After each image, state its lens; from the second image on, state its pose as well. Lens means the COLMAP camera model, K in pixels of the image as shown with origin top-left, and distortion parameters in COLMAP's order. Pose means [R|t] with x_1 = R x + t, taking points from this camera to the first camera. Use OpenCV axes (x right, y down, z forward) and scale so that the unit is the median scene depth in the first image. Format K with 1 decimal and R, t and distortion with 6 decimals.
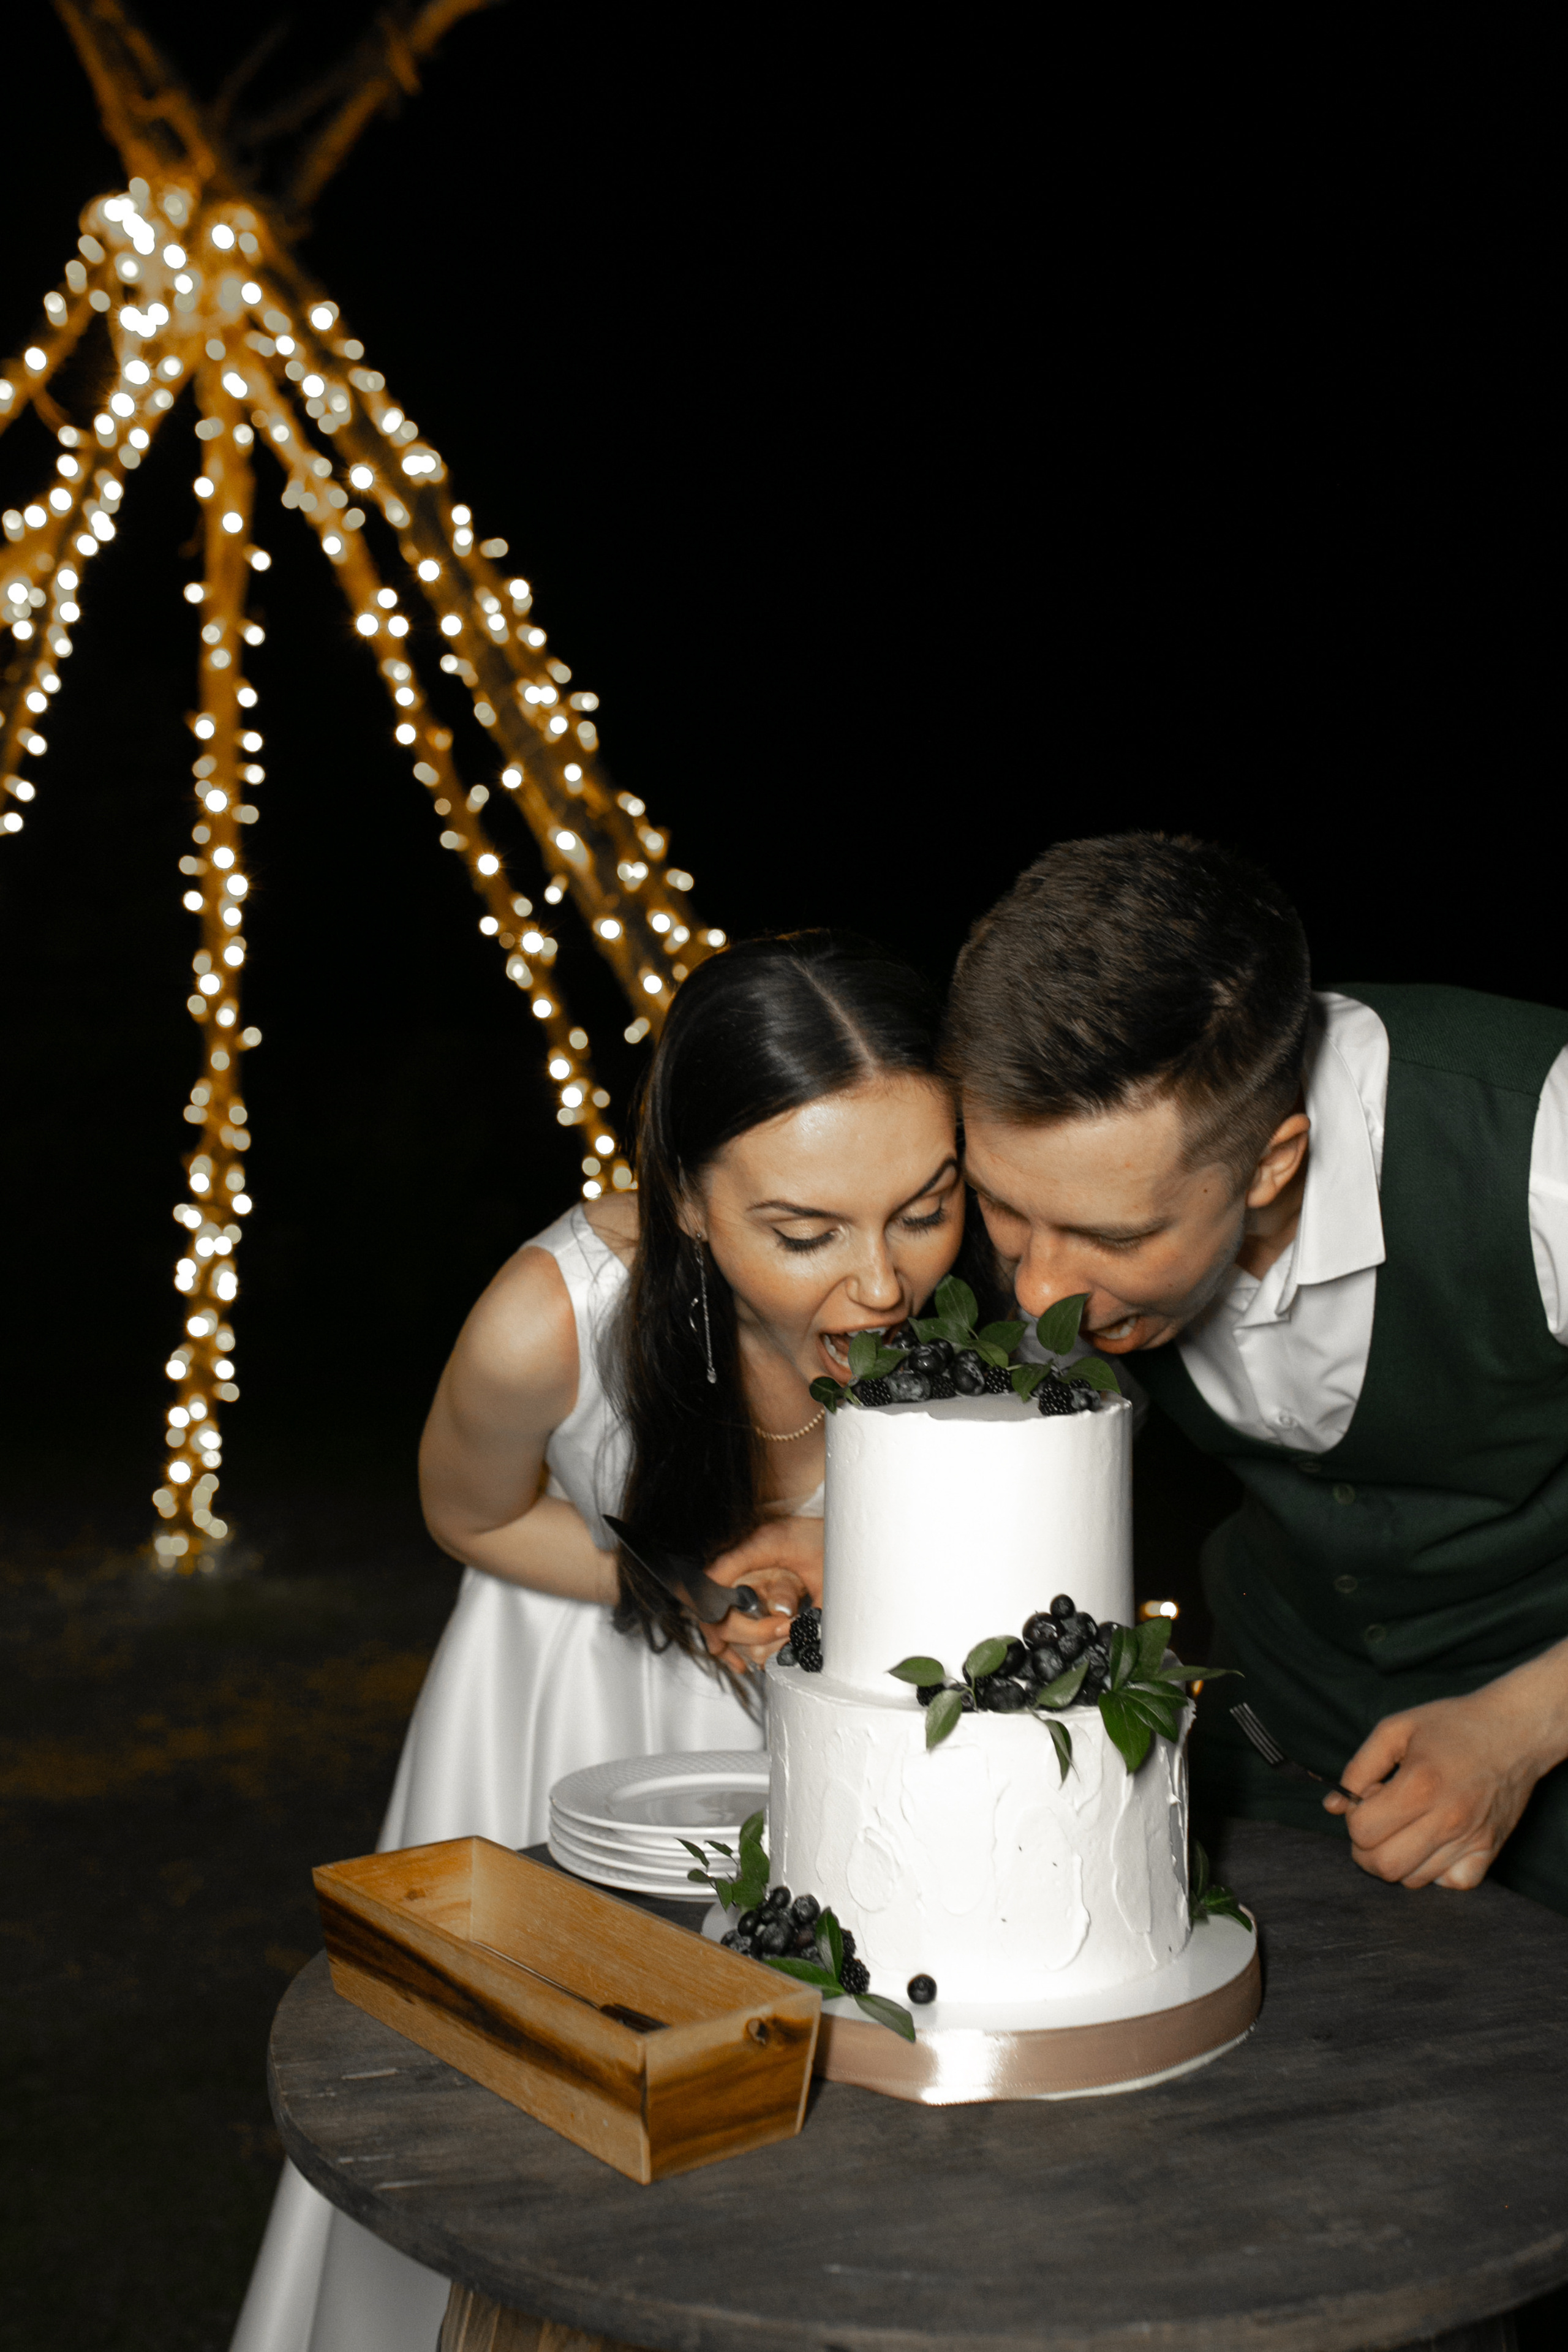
lens RADIAL K [[2487.1, 0, 784.0], [0, 2487.1, 1176.0], [0, 0, 1]] dist [-0.112859, 0.259710]
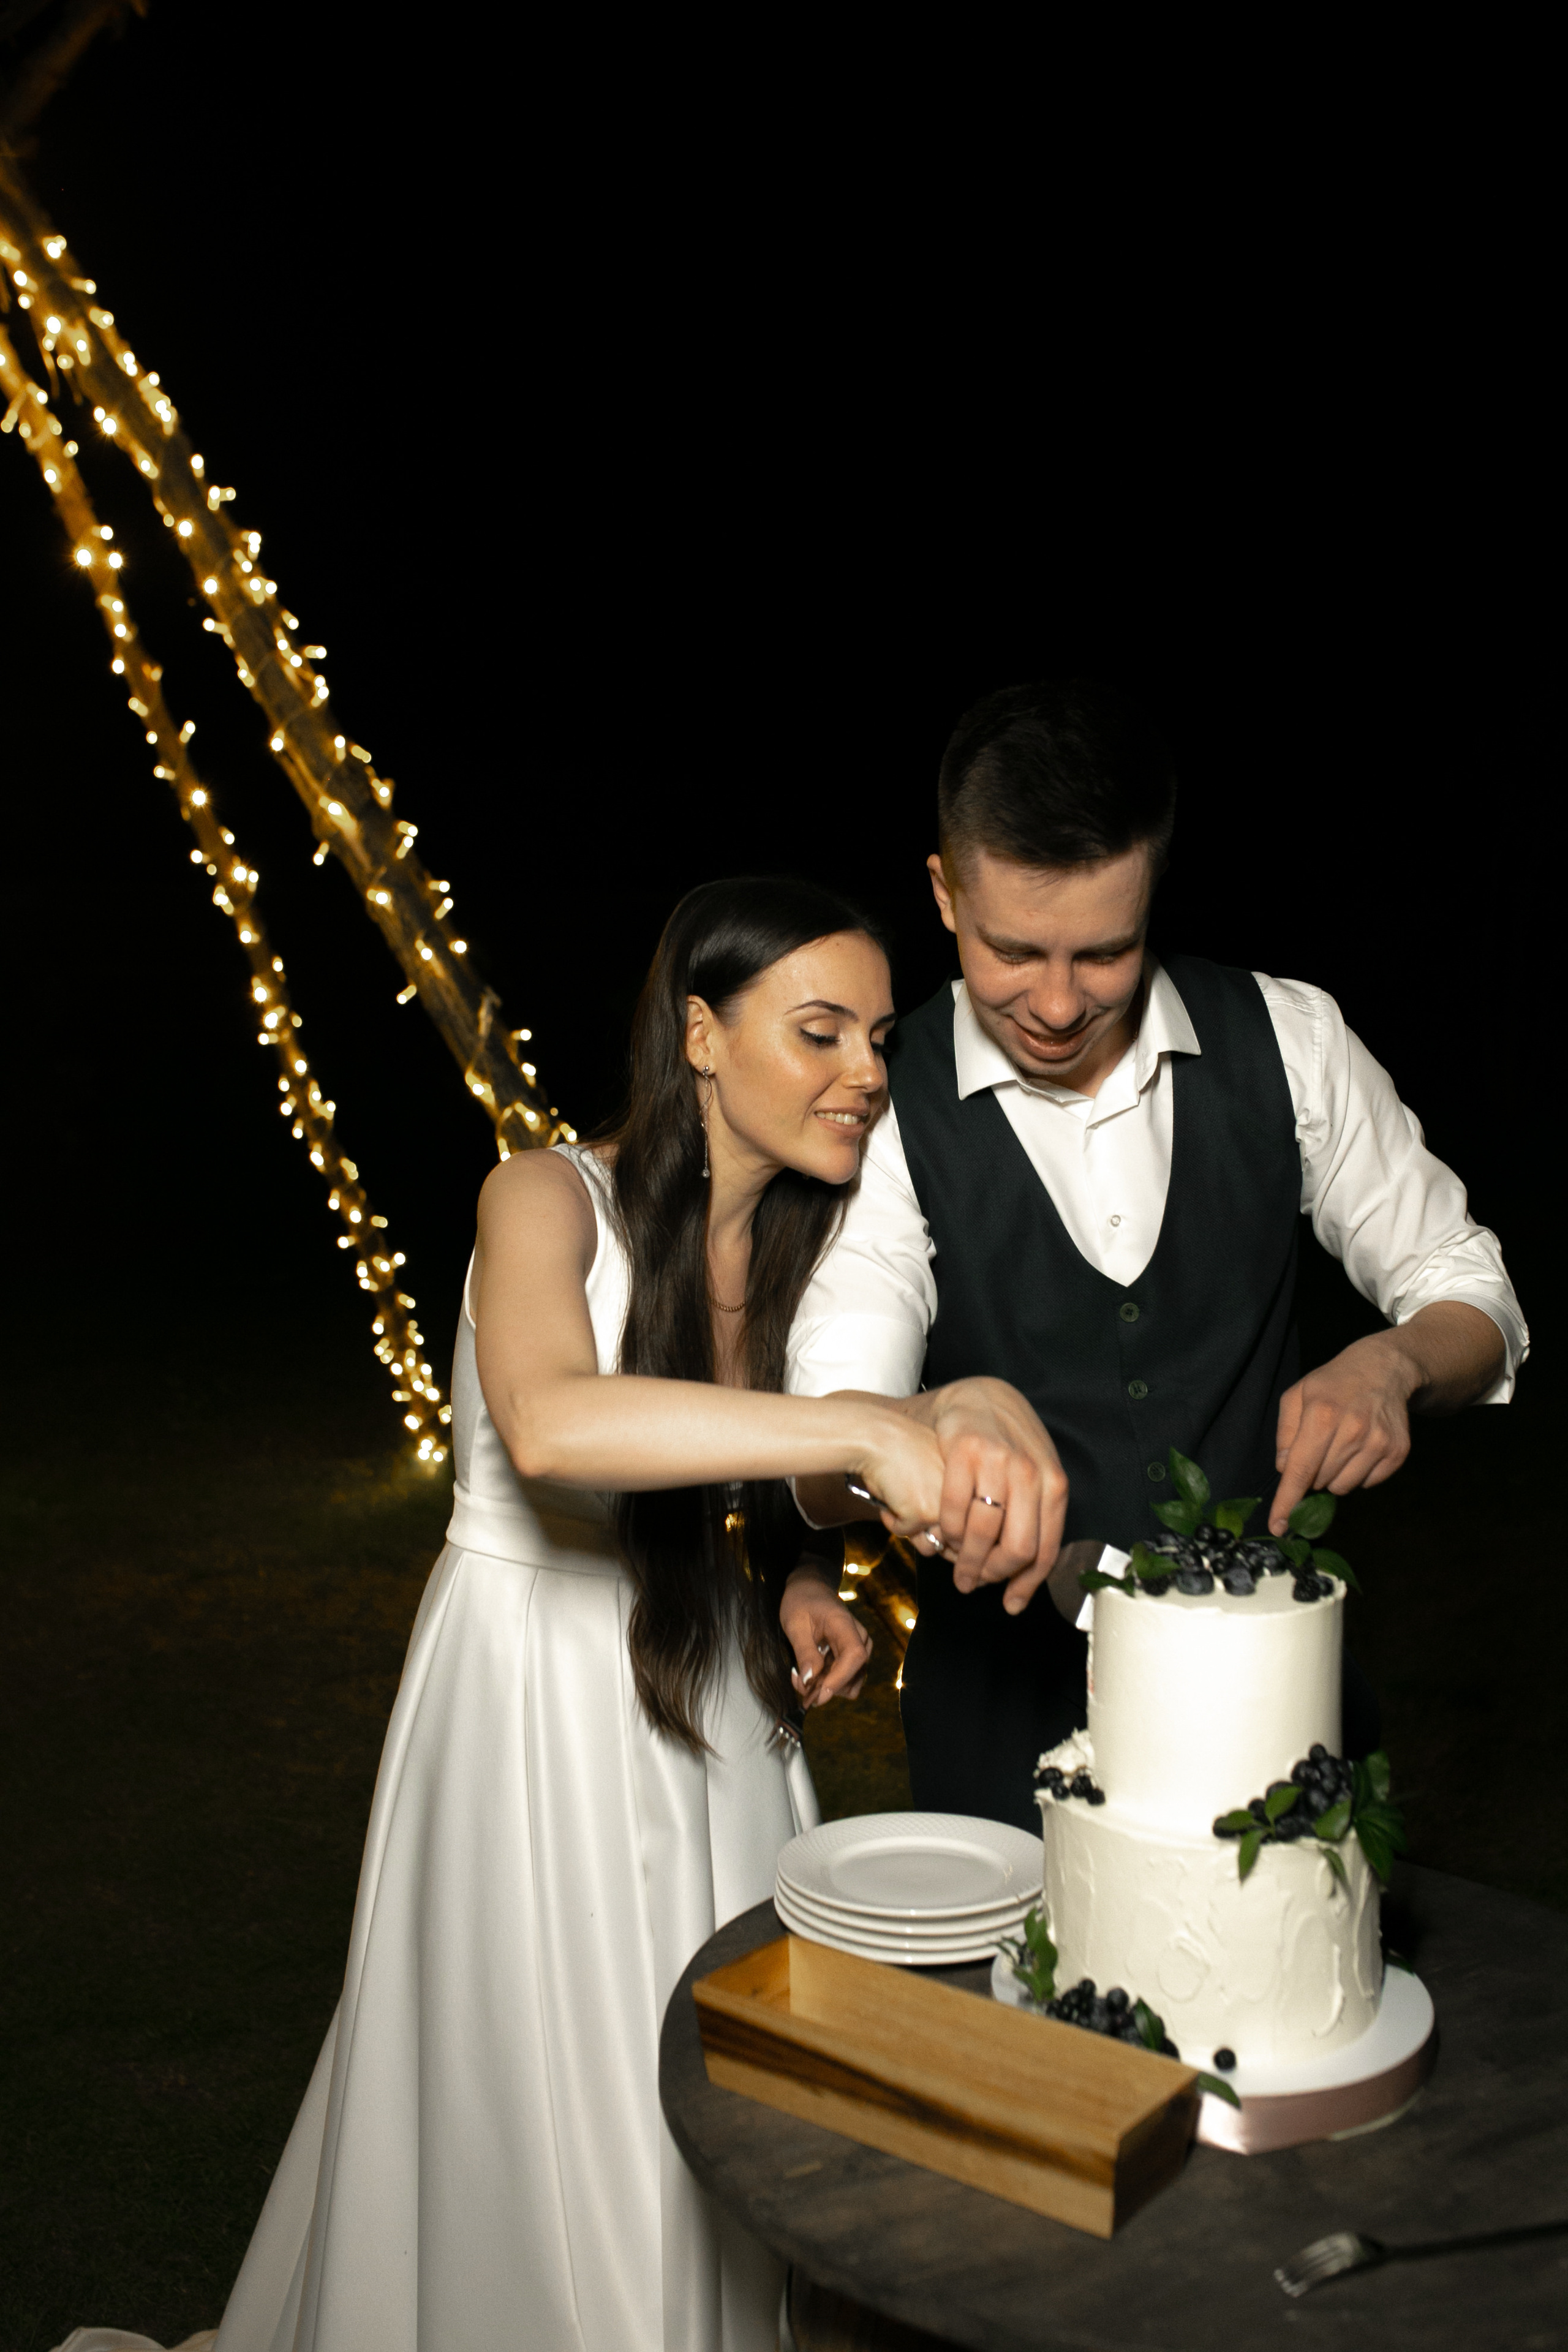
lens RADIAL K [[2396.9, 0, 848.6], [0, 2396.9, 1181.3], [0, 0, 1]] dist [-0.083471, 0.130637]
pose [[0.968664, -0.003730, 0.248346, -0.117229], [-0.017109, 0.996510, 0.081697, -0.059578], [-0.247784, -0.083386, 0.965220, -0.028244]]
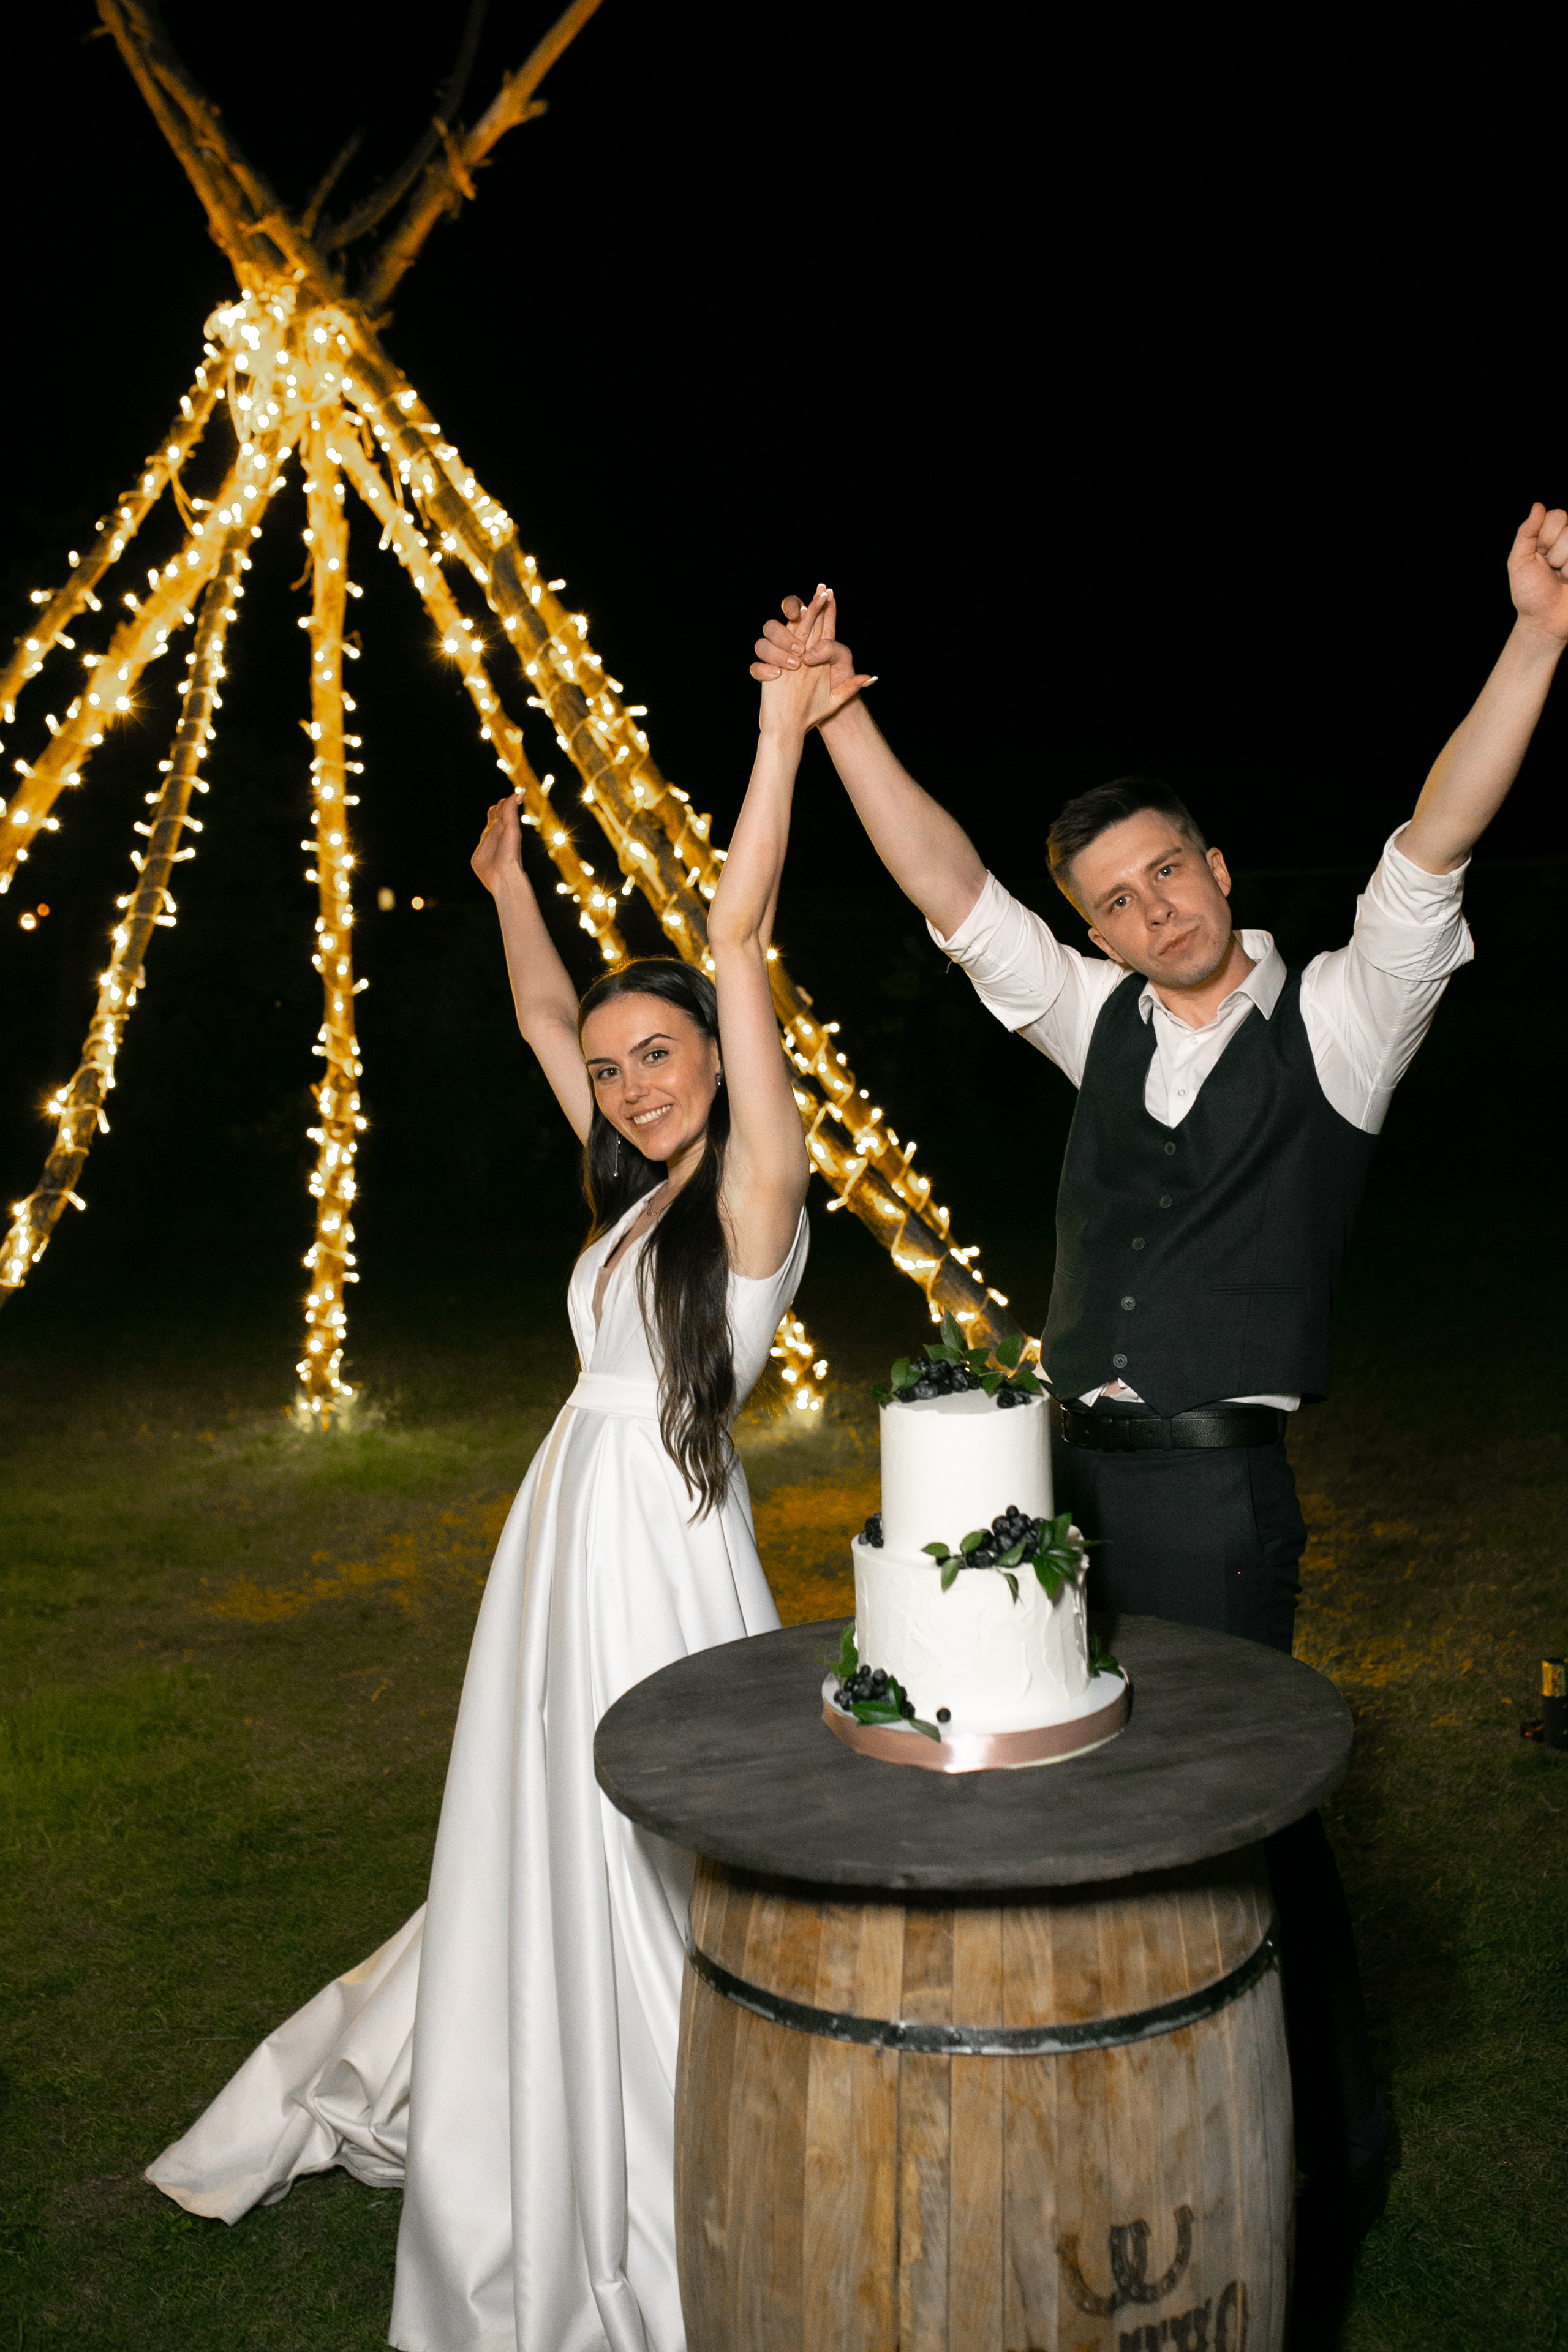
lens RADIAL K [[2487.1, 0, 784.0], [0, 2487.1, 1176.0], [0, 0, 1]] dist [-0.112859, 0.259710]
pose [[0.999192, -0.039418, -0.007892, -0.009397], [0.039937, 0.995773, 0.082712, -0.065429], [0.004598, -0.082960, 0.996542, -0.230149]]
